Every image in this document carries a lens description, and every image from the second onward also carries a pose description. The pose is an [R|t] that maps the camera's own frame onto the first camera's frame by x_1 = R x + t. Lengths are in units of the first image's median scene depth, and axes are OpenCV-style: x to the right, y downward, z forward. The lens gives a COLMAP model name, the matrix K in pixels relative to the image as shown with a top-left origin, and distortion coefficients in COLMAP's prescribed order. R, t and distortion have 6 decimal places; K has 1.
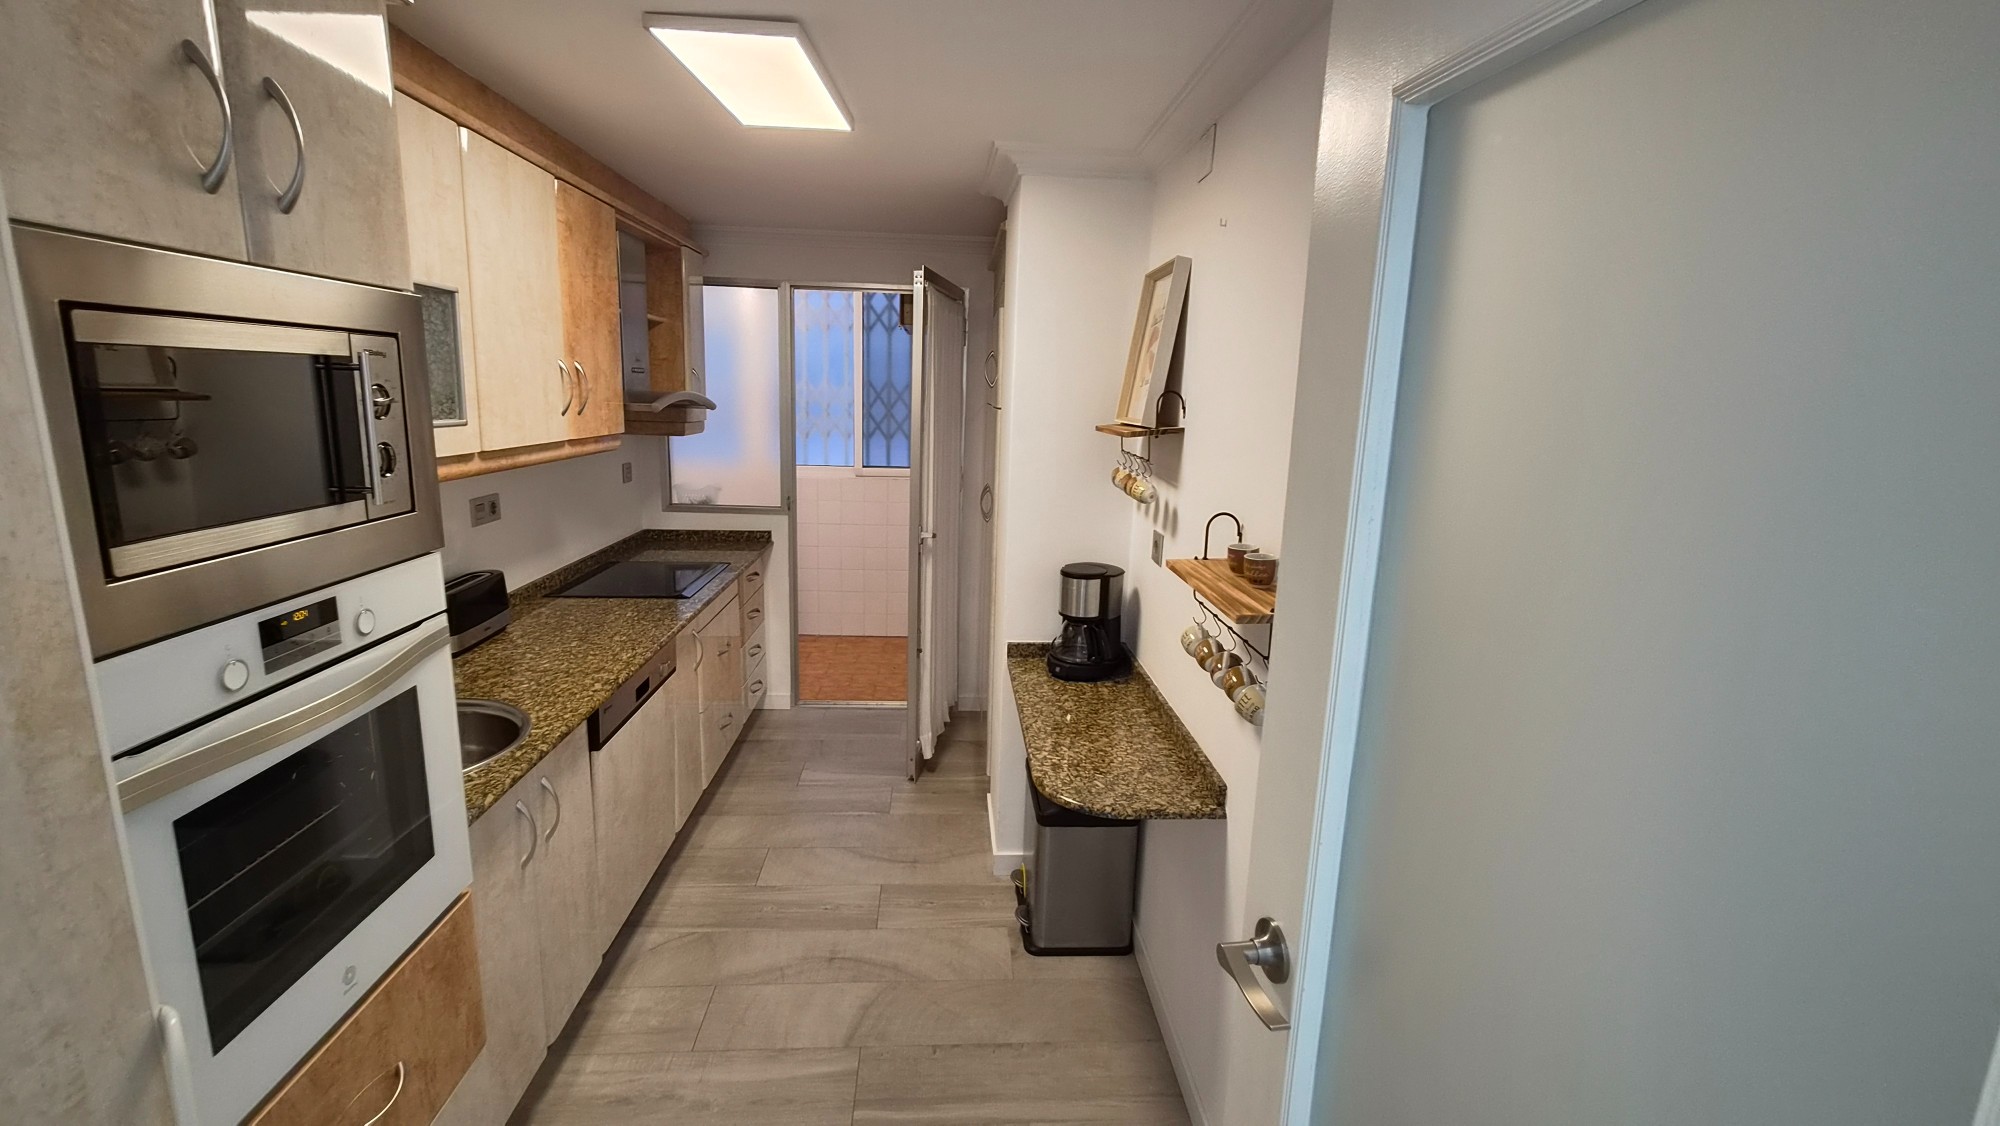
lens RADIAL K [[815.4, 0, 1003.8], [0, 815.4, 544.7], [0, 0, 1]] dist [-0.001459, 0.000417]
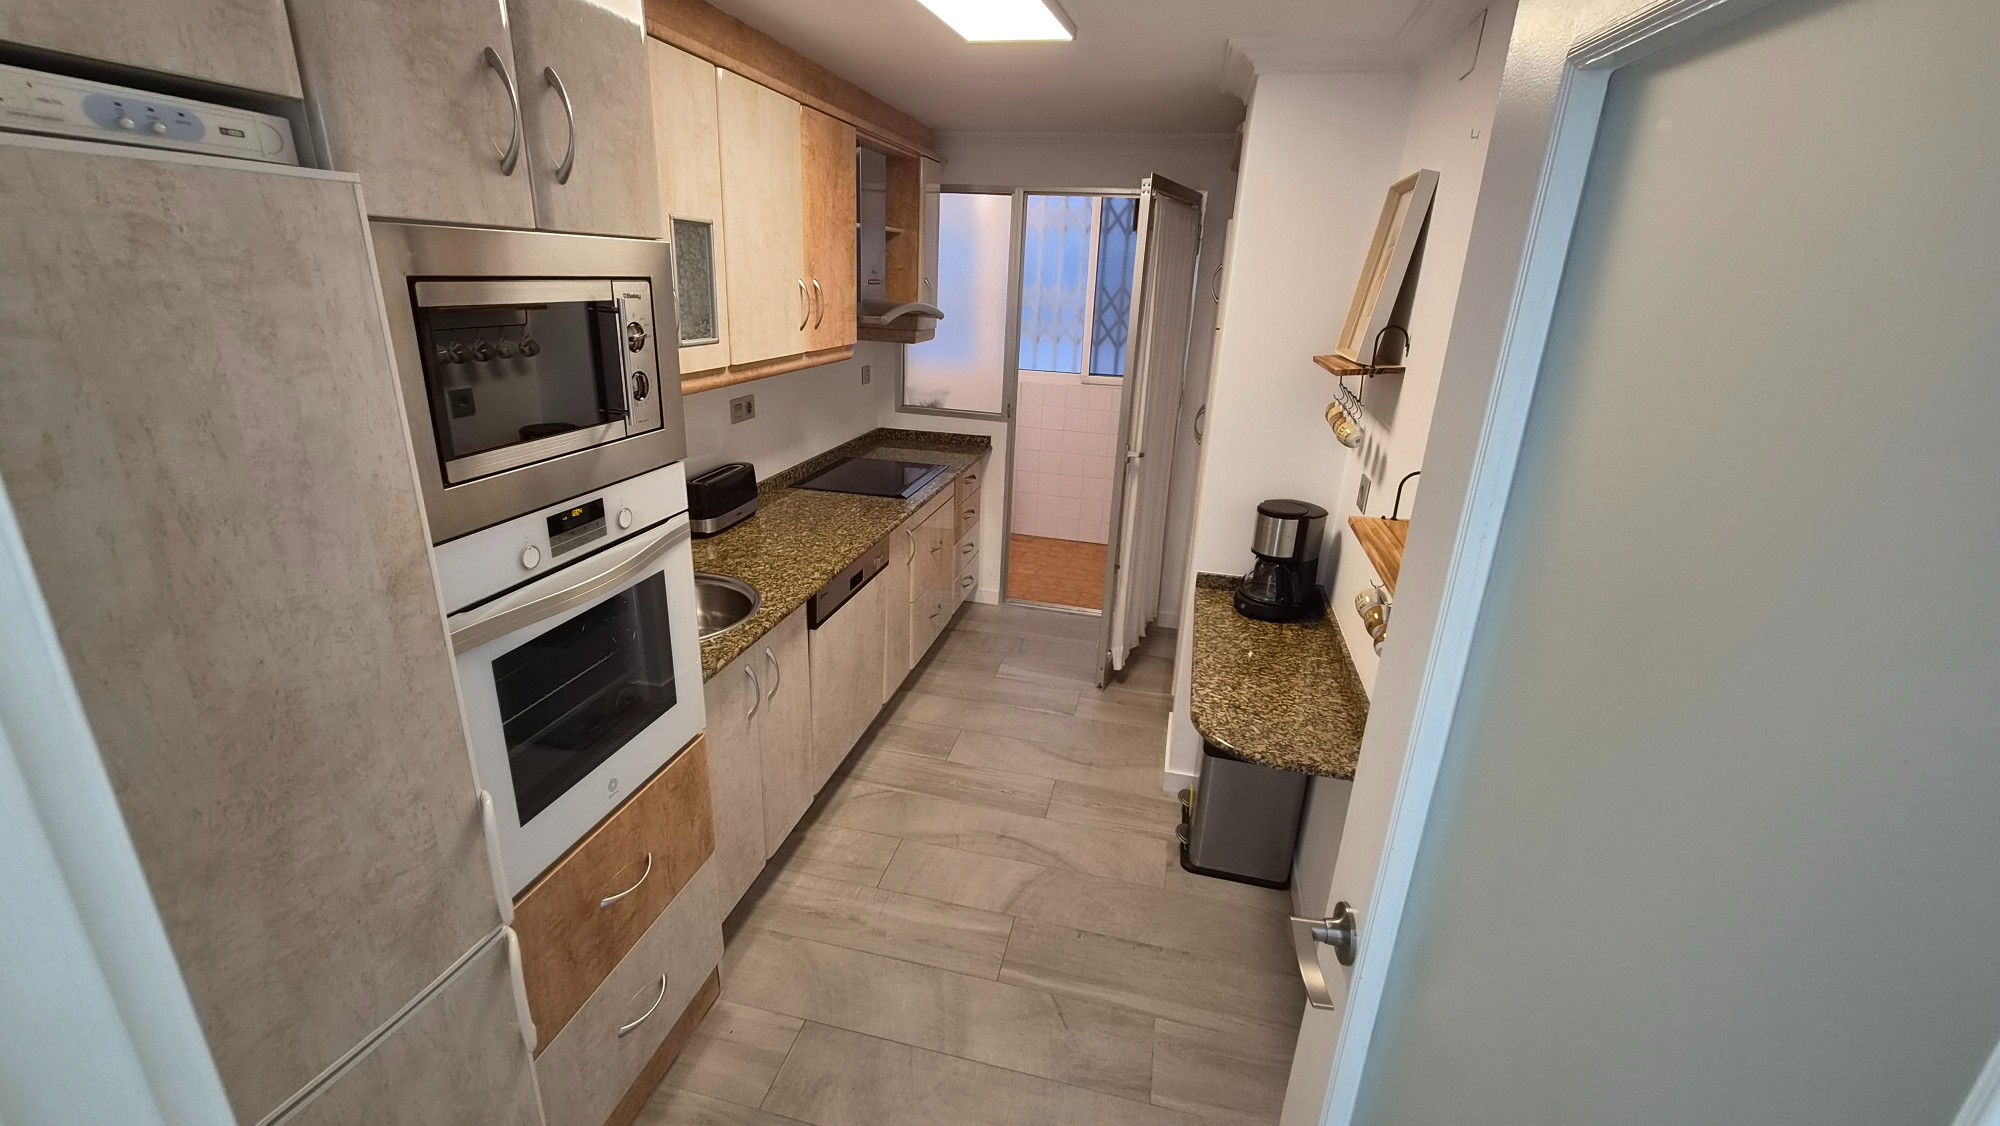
lens RADIAL K [[815.4, 0, 1008.2], [0, 815.4, 550.7], [0, 0, 1]] dist [-0.001459, 0.000417]
pose [[0.956708, 0.105158, -0.271390, 0.074514], [-0.068734, 0.987705, 0.140411, -0.043697], [0.282818, -0.115678, 0.952173, -0.016907]]
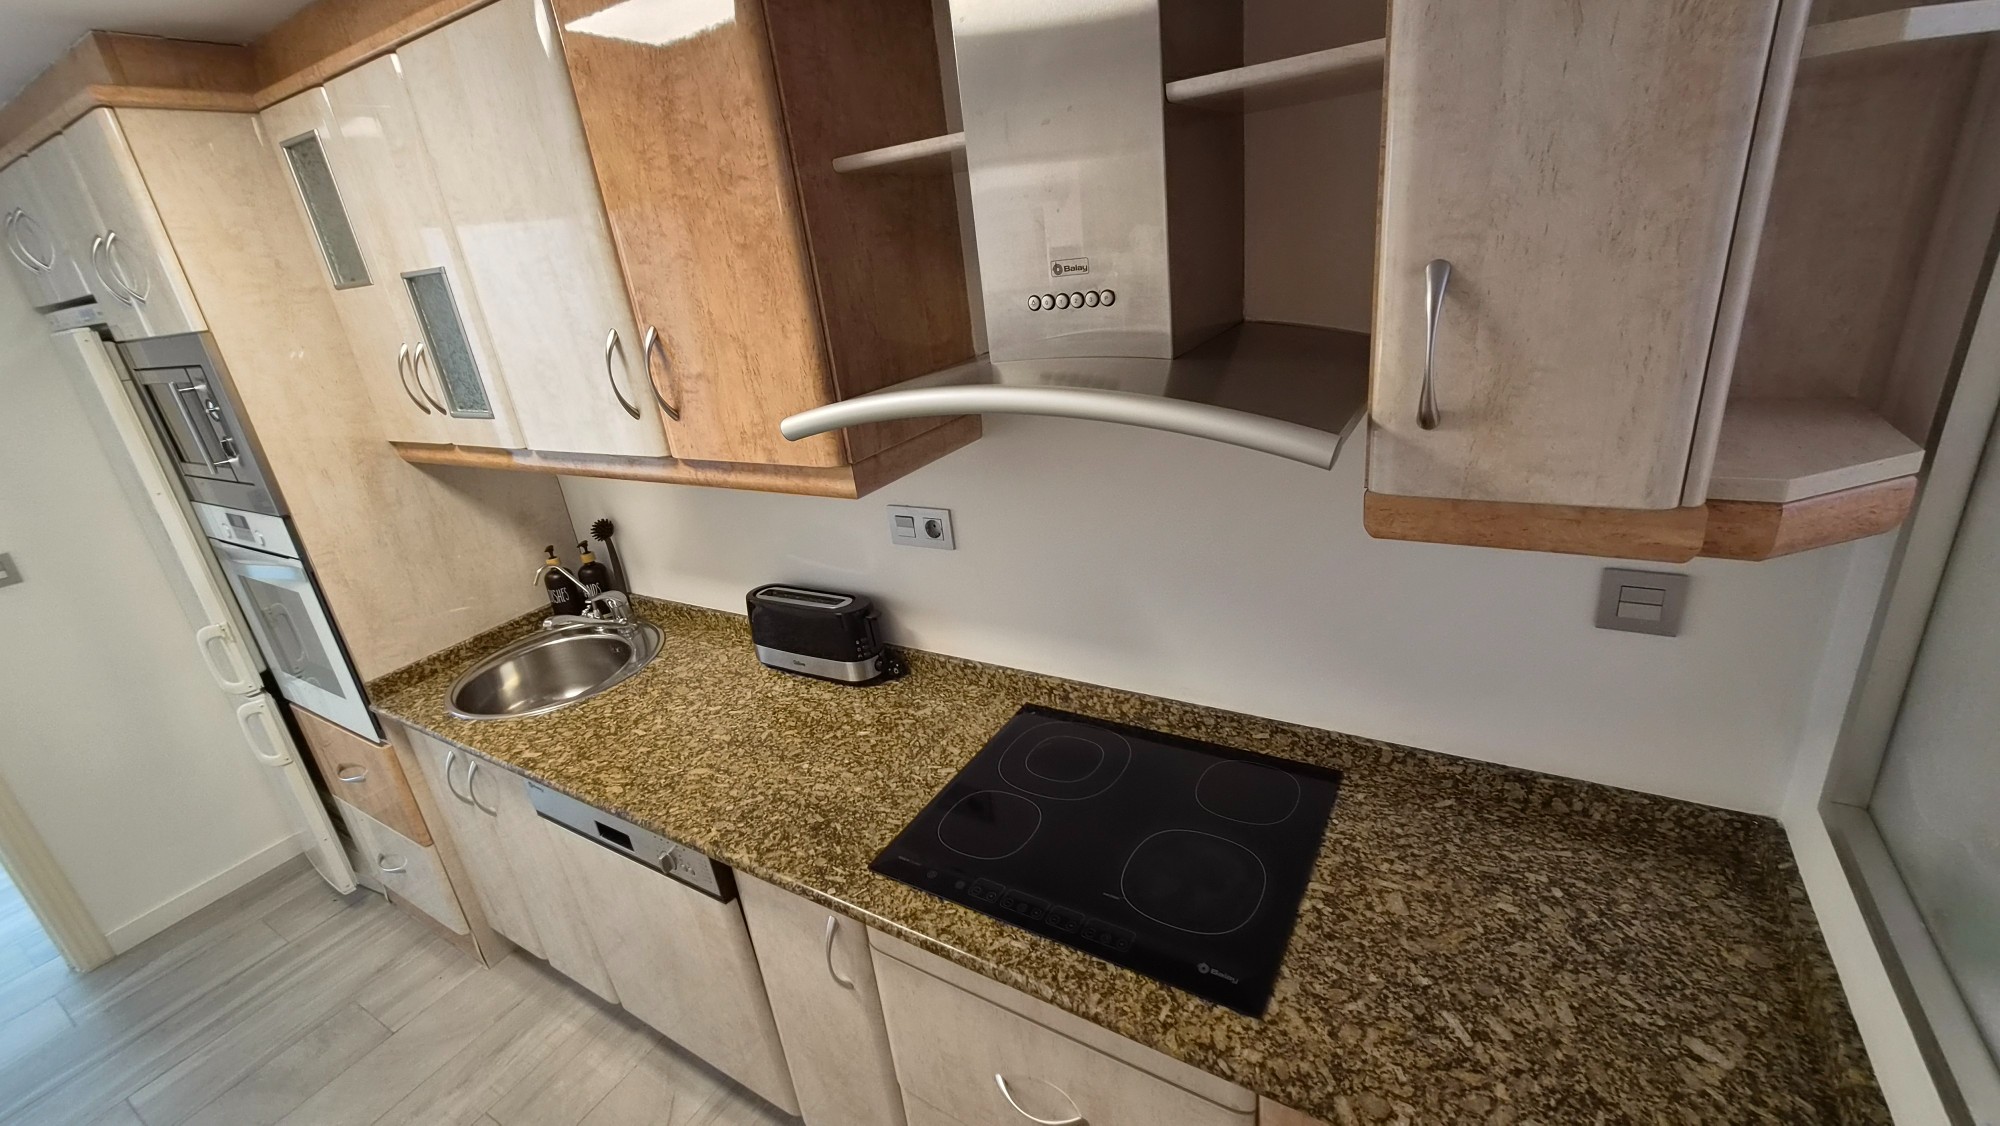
lens RADIAL K [[815.4, 0, 984.0], [0, 815.4, 546.4], [0, 0, 1]] dist [-0.001459, 0.000417]
pose [[-0.580432, 0.318287, -0.749527, -0.235836], [-0.056407, 0.902520, 0.426937, -0.417364], [0.812352, 0.290087, -0.505898, 1.856860]]
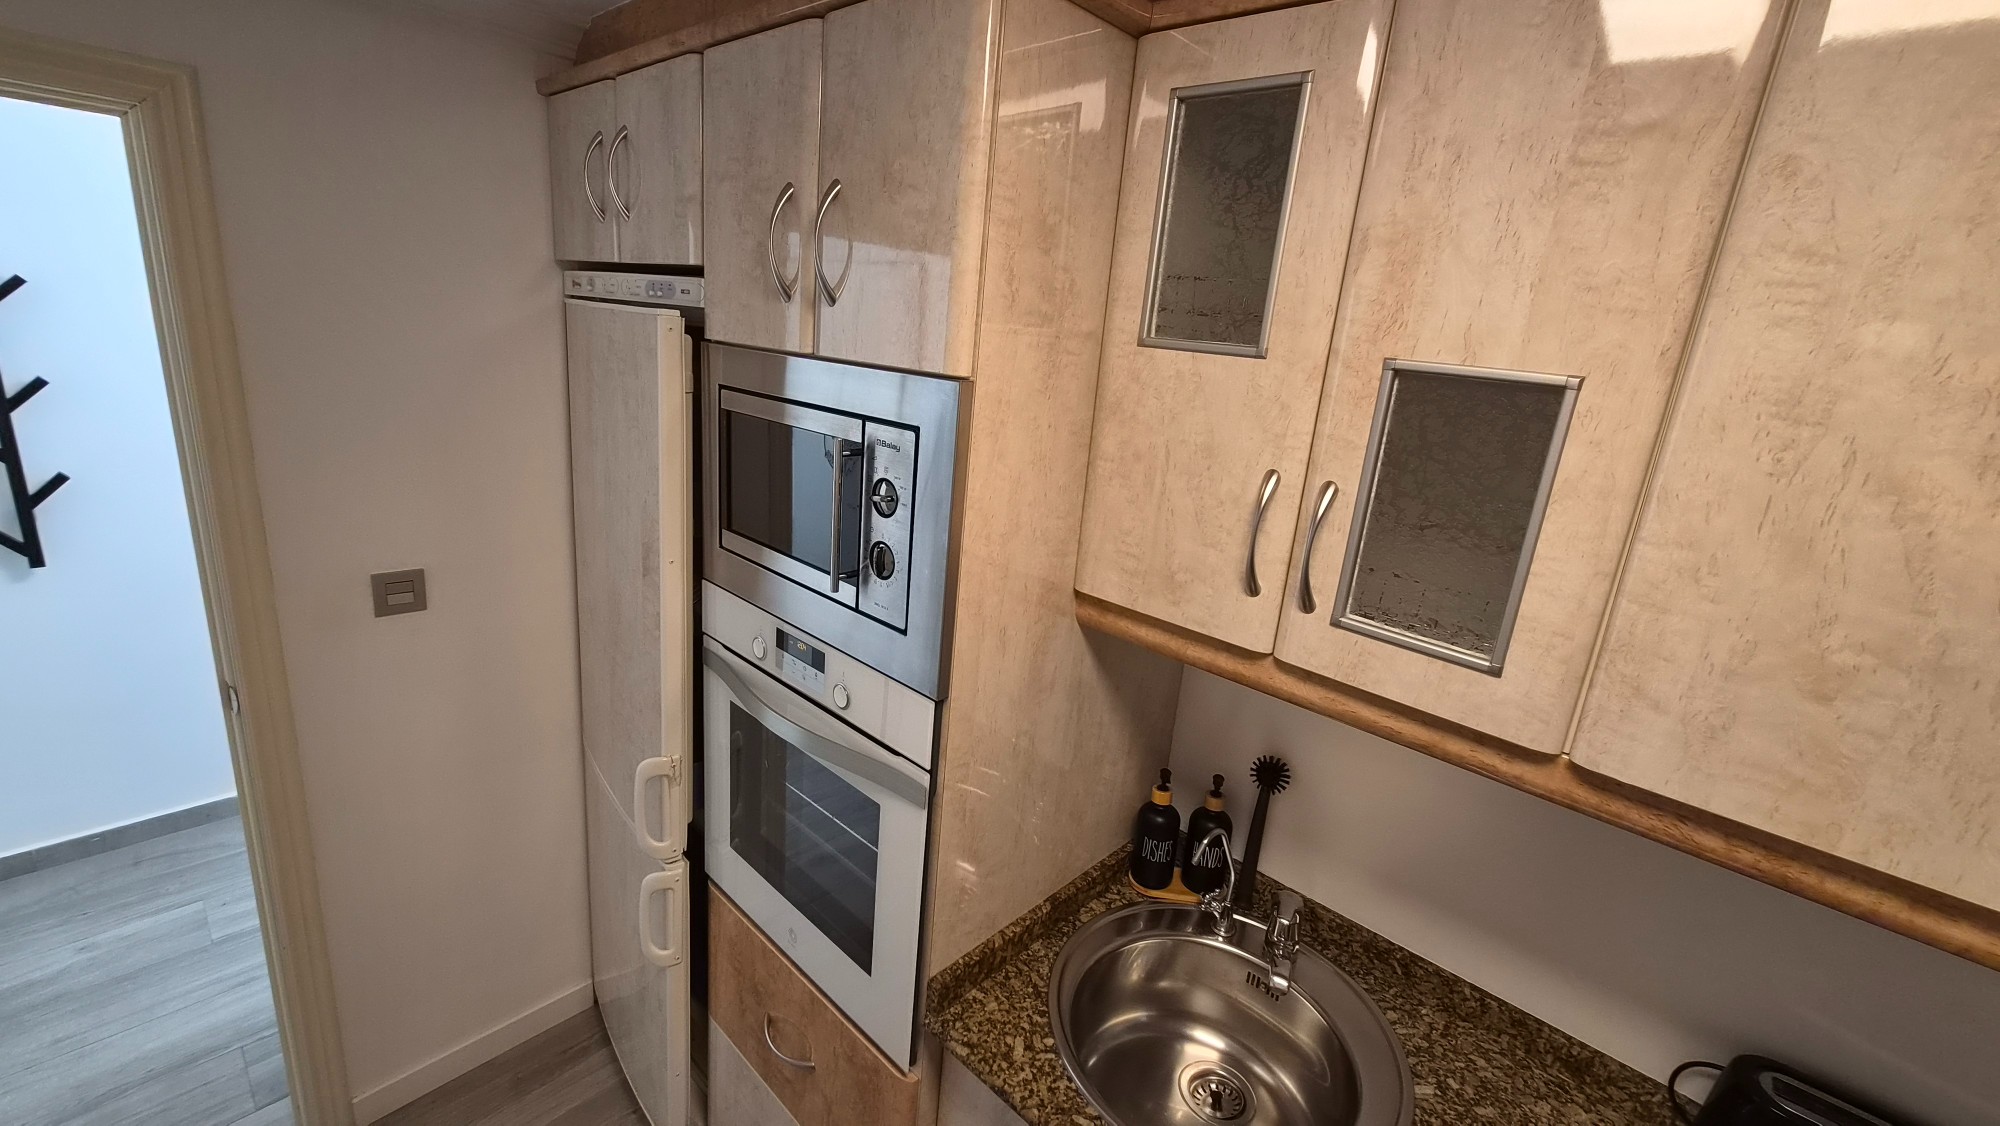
lens RADIAL K [[815.4, 0, 988.4], [0, 815.4, 546.5], [0, 0, 1]] dist [-0.001459, 0.000417]
pose [[-0.728167, 0.087998, -0.679727, -0.148129], [-0.232194, 0.901410, 0.365439, -0.295082], [0.644871, 0.423929, -0.635945, 1.022792]]
